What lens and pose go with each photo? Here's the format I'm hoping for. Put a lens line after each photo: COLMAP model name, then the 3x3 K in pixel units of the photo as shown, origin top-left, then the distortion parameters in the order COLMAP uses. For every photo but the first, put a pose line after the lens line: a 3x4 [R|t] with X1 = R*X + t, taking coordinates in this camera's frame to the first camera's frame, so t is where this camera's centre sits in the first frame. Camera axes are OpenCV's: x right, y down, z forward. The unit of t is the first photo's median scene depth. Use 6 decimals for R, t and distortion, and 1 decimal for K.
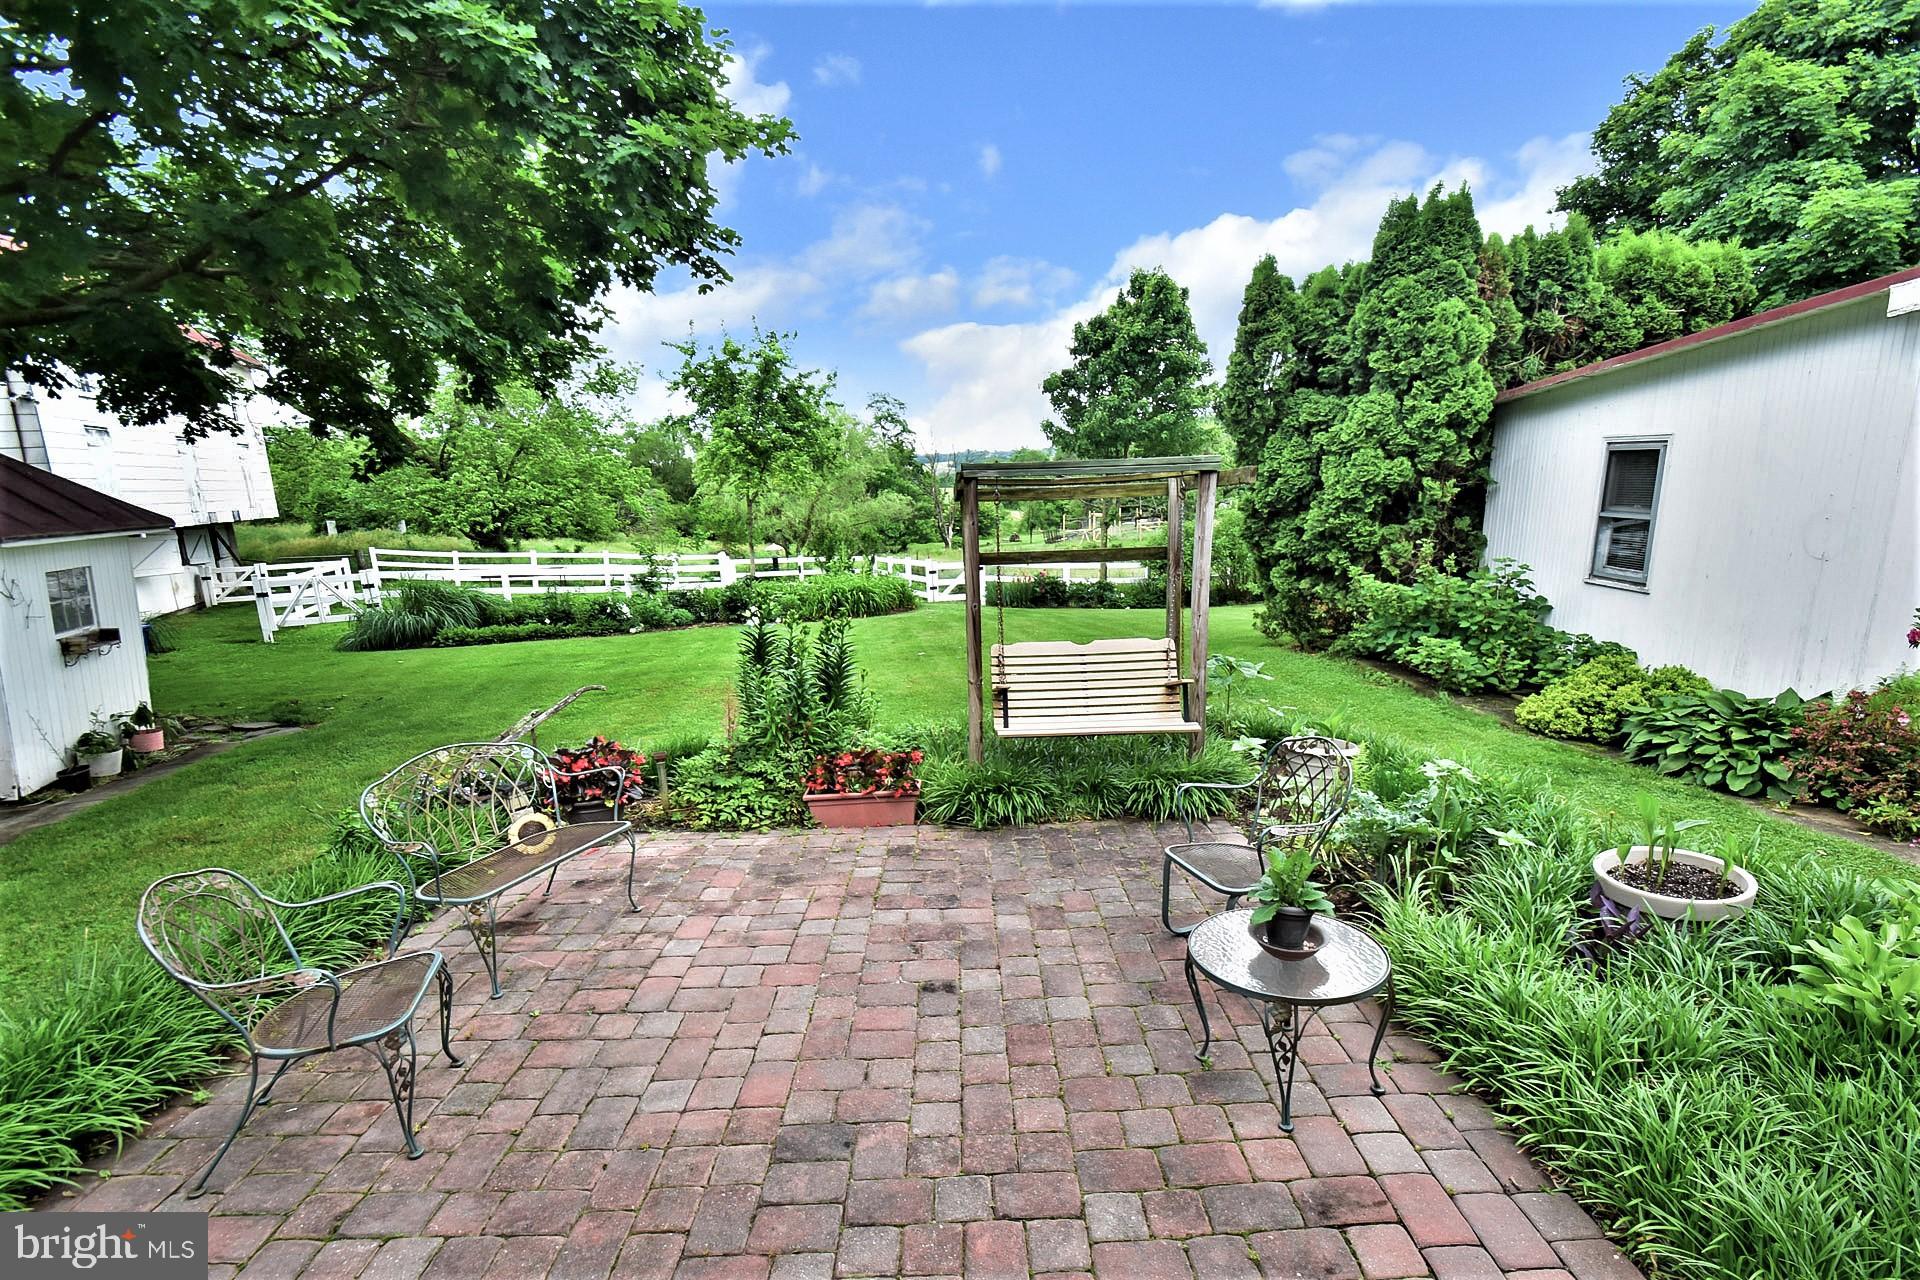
lens RADIAL K [[887.7, 0, 958.0], [0, 887.7, 647.9], [0, 0, 1]] dist [-0.015520, -0.003911]
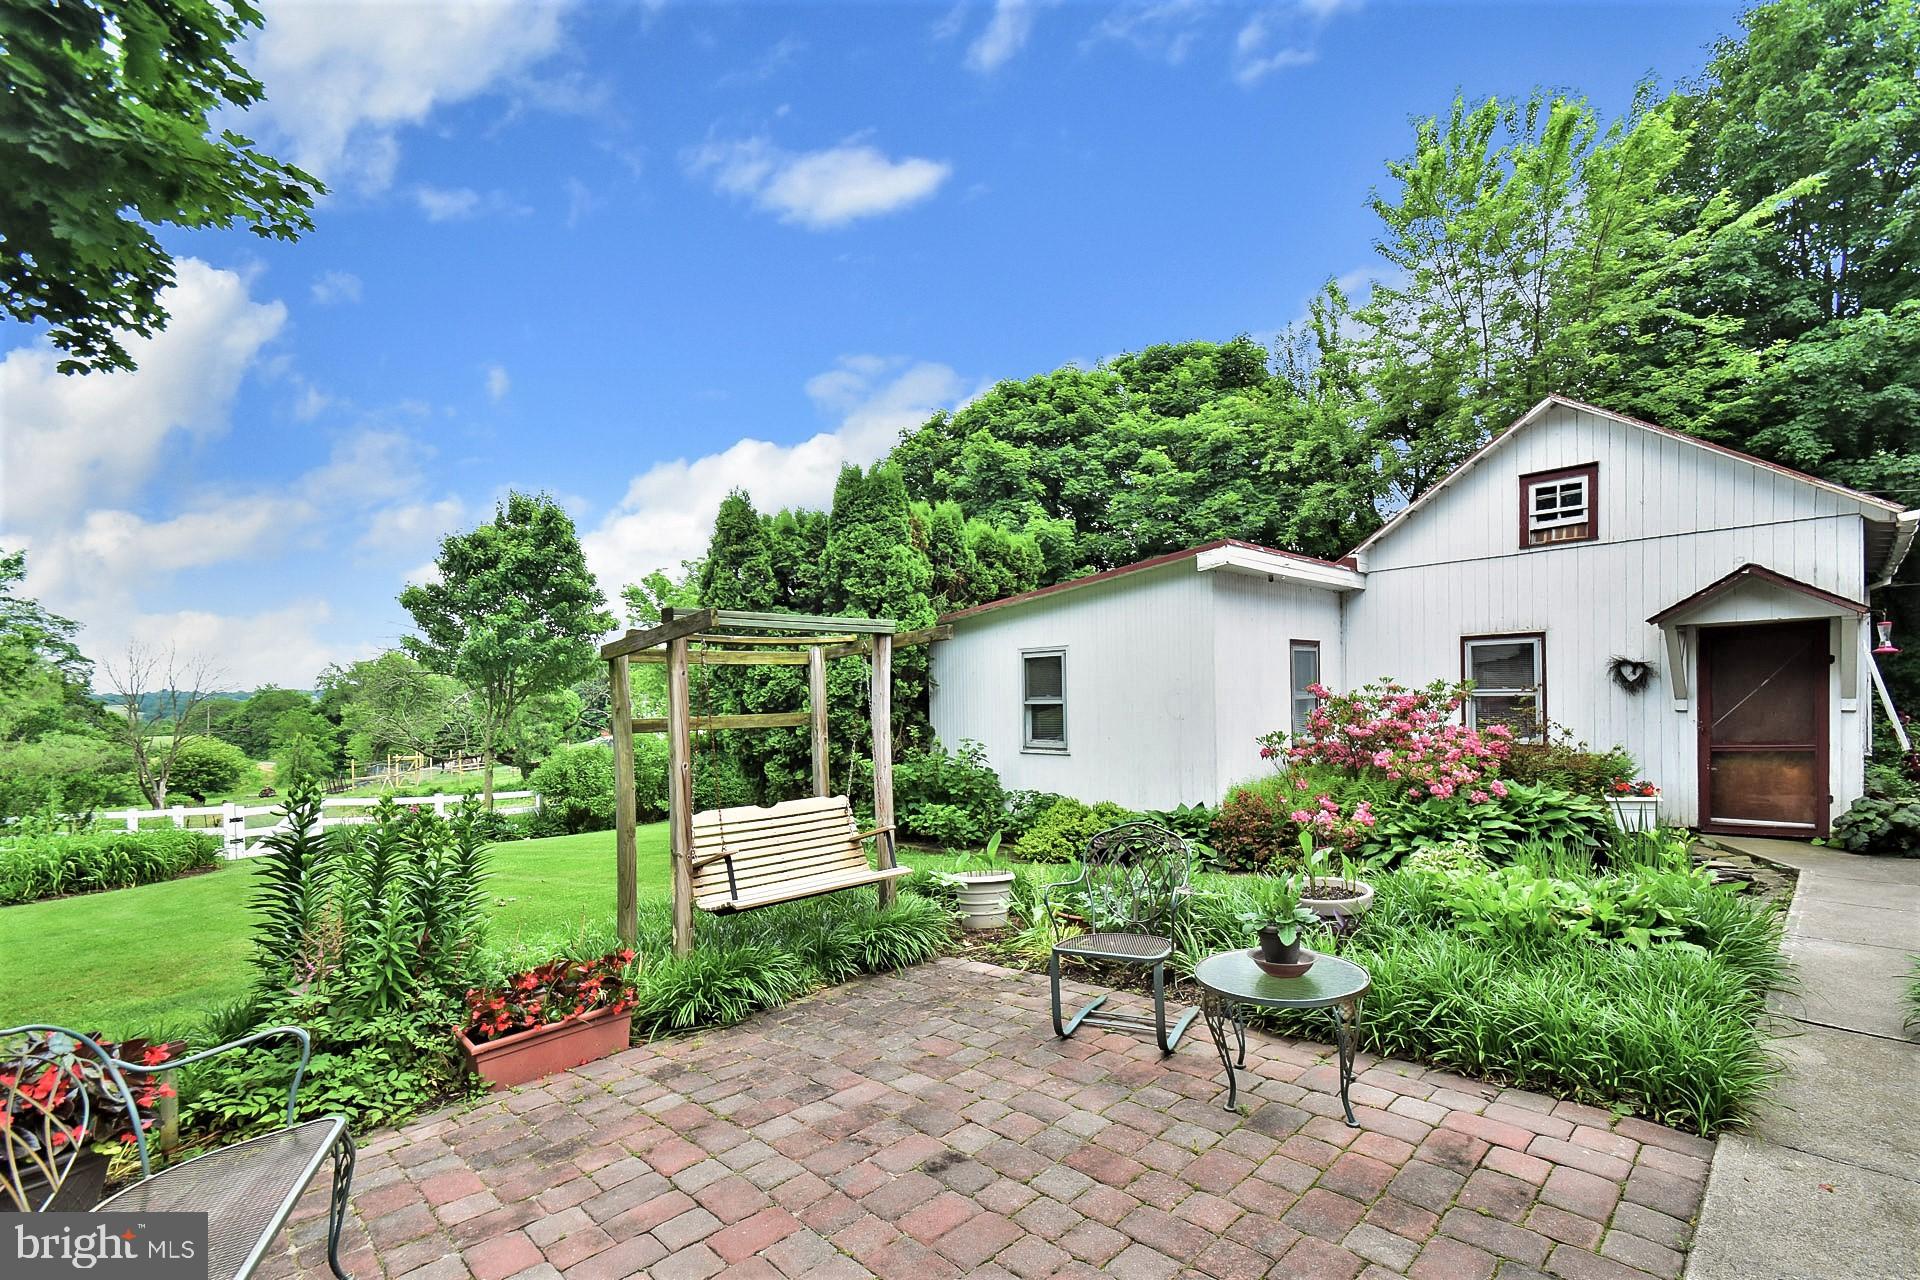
lens RADIAL K [[831.6, 0, 954.8], [0, 831.6, 680.9], [0, 0, 1]] dist [0.024216, -0.001183]
pose [[0.722764, 0.032968, 0.690308, -0.202670], [0.132589, 0.973691, -0.185325, 0.033368], [-0.678256, 0.225473, 0.699378, 0.124295]]
